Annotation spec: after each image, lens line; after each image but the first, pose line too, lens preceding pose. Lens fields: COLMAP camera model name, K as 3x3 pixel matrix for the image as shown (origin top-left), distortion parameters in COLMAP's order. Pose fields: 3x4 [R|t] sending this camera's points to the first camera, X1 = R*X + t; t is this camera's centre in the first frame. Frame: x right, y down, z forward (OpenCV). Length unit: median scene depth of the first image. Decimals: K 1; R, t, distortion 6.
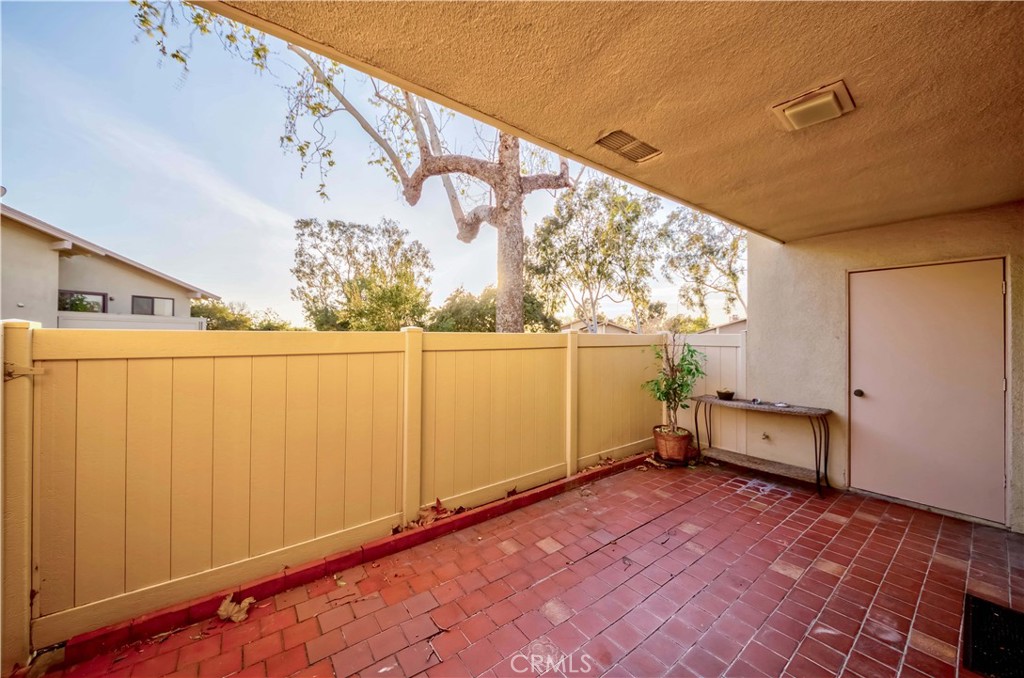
lens RADIAL K [[368.3, 0, 515.2], [0, 368.3, 338.3], [0, 0, 1]] dist [-0.000265, -0.000152]
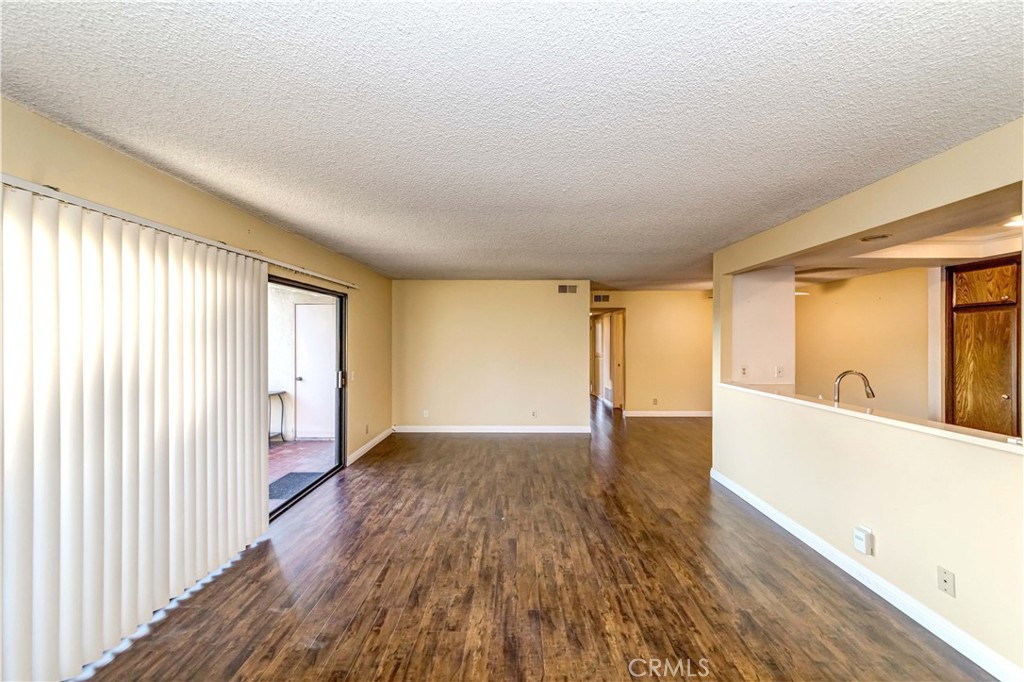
lens RADIAL K [[368.3, 0, 515.2], [0, 368.3, 340.3], [0, 0, 1]] dist [-0.000265, -0.000152]
pose [[0.618072, -0.003260, 0.786114, 0.244605], [0.002356, 0.999995, 0.002295, -0.023406], [-0.786118, 0.000433, 0.618077, -0.761201]]
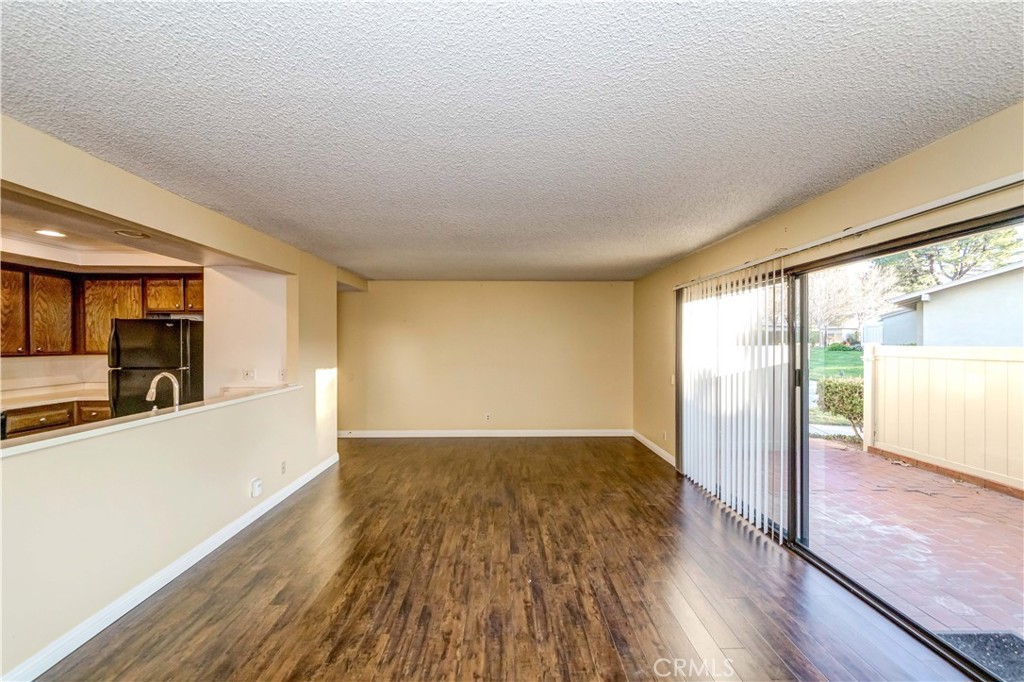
lens RADIAL K [[370.2, 0, 512.0], [0, 370.2, 341.0], [0, 0, 1]] dist [-0.000452, 0.000003]
pose [[-0.596299, -0.001761, -0.802760, 1.503983], [-0.002488, 0.999997, -0.000345, -0.023058], [0.802759, 0.001792, -0.596302, 0.202177]]
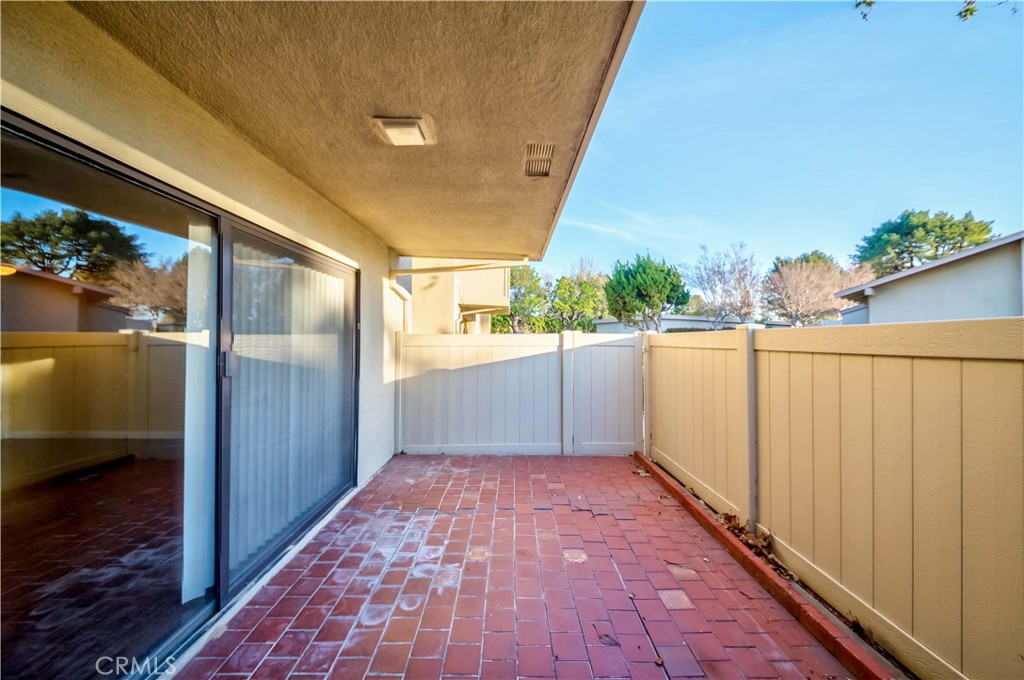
lens RADIAL K [[367.8, 0, 513.6], [0, 367.8, 337.2], [0, 0, 1]] dist [0.000218, 0.000225]
pose [[-0.594263, -0.004046, -0.804260, 0.707856], [-0.005833, 0.999983, -0.000720, 0.006145], [0.804249, 0.004263, -0.594277, 0.902420]]
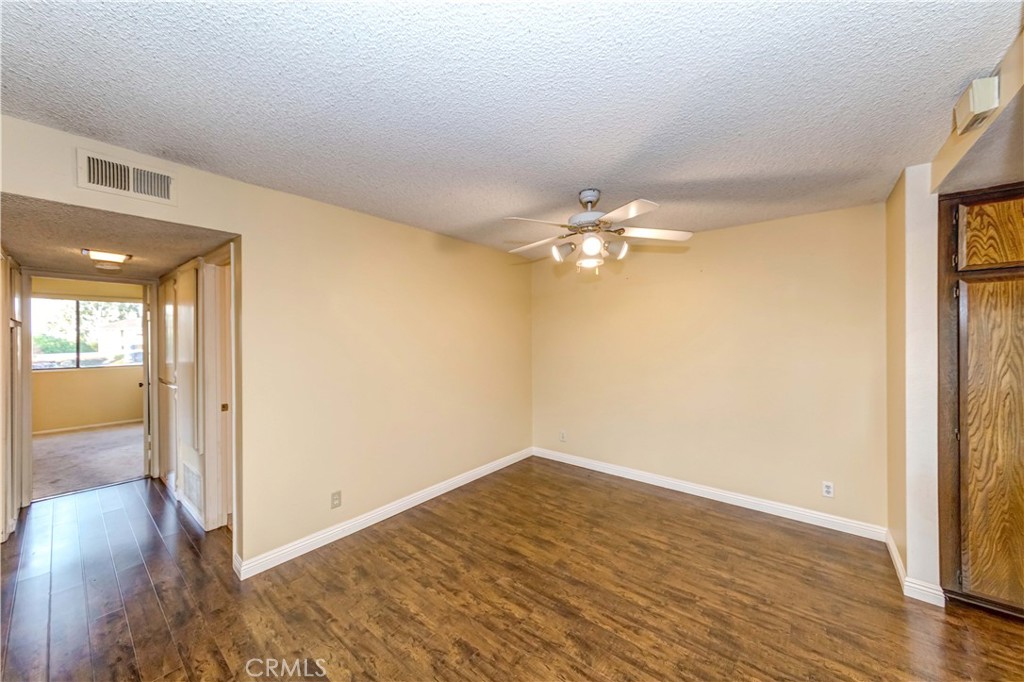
lens RADIAL K [[367.8, 0, 513.6], [0, 367.8, 338.2], [0, 0, 1]] dist [0.000218, 0.000225]
pose [[-0.230023, -0.002787, 0.973181, 1.523427], [0.005212, 0.999978, 0.004096, -0.015993], [-0.973171, 0.006014, -0.230003, -0.288263]]
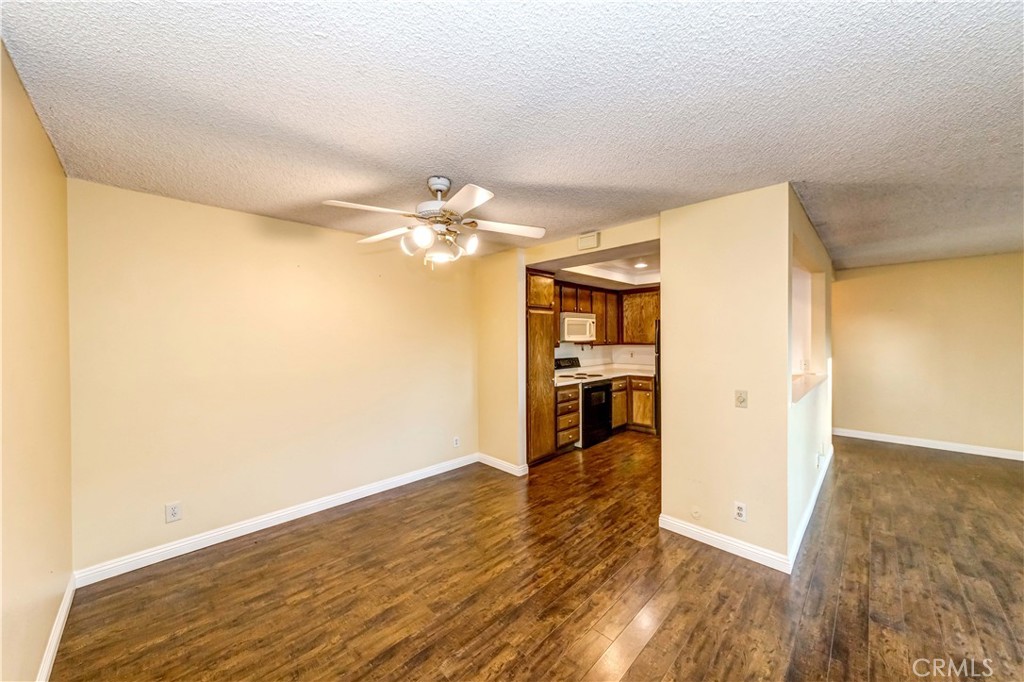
lens RADIAL K [[367.8, 0, 513.6], [0, 367.8, 338.2], [0, 0, 1]] dist [0.000218, 0.000225]
pose [[-0.991538, 0.006276, -0.129662, 2.135357], [0.005825, 0.999976, 0.003855, -0.016381], [0.129683, 0.003067, -0.991551, 0.068175]]
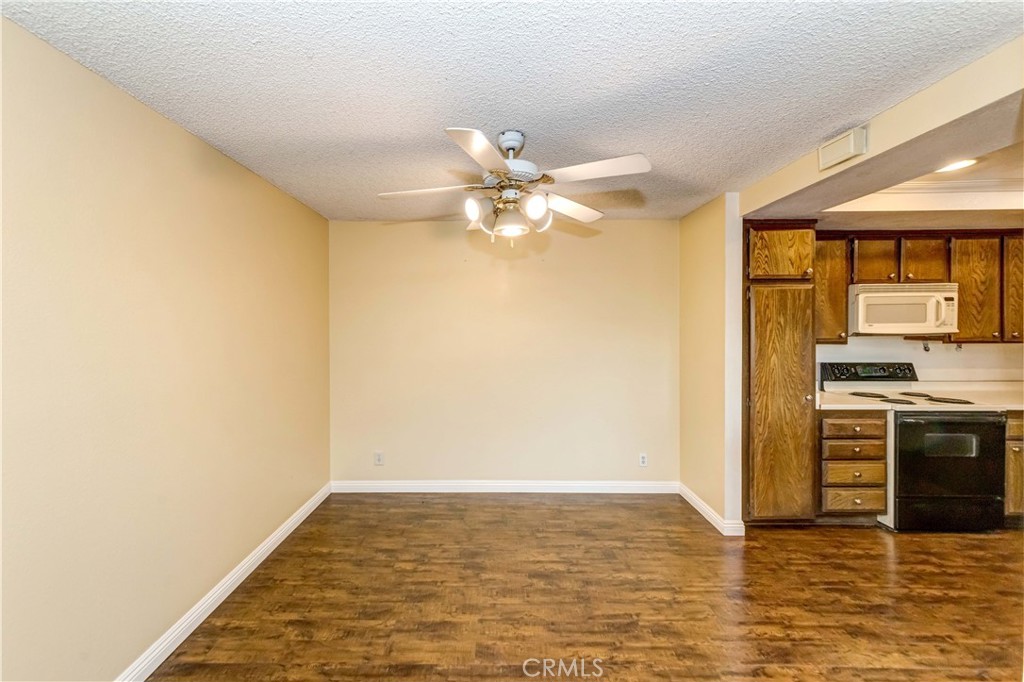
lens RADIAL K [[383.4, 0, 492.5], [0, 383.4, 327.7], [0, 0, 1]] dist [0.000633, 0.000359]
pose [[-0.784676, -0.000547, 0.619906, 1.856332], [0.003301, 0.999982, 0.005061, -0.019306], [-0.619898, 0.006017, -0.784660, -0.140454]]
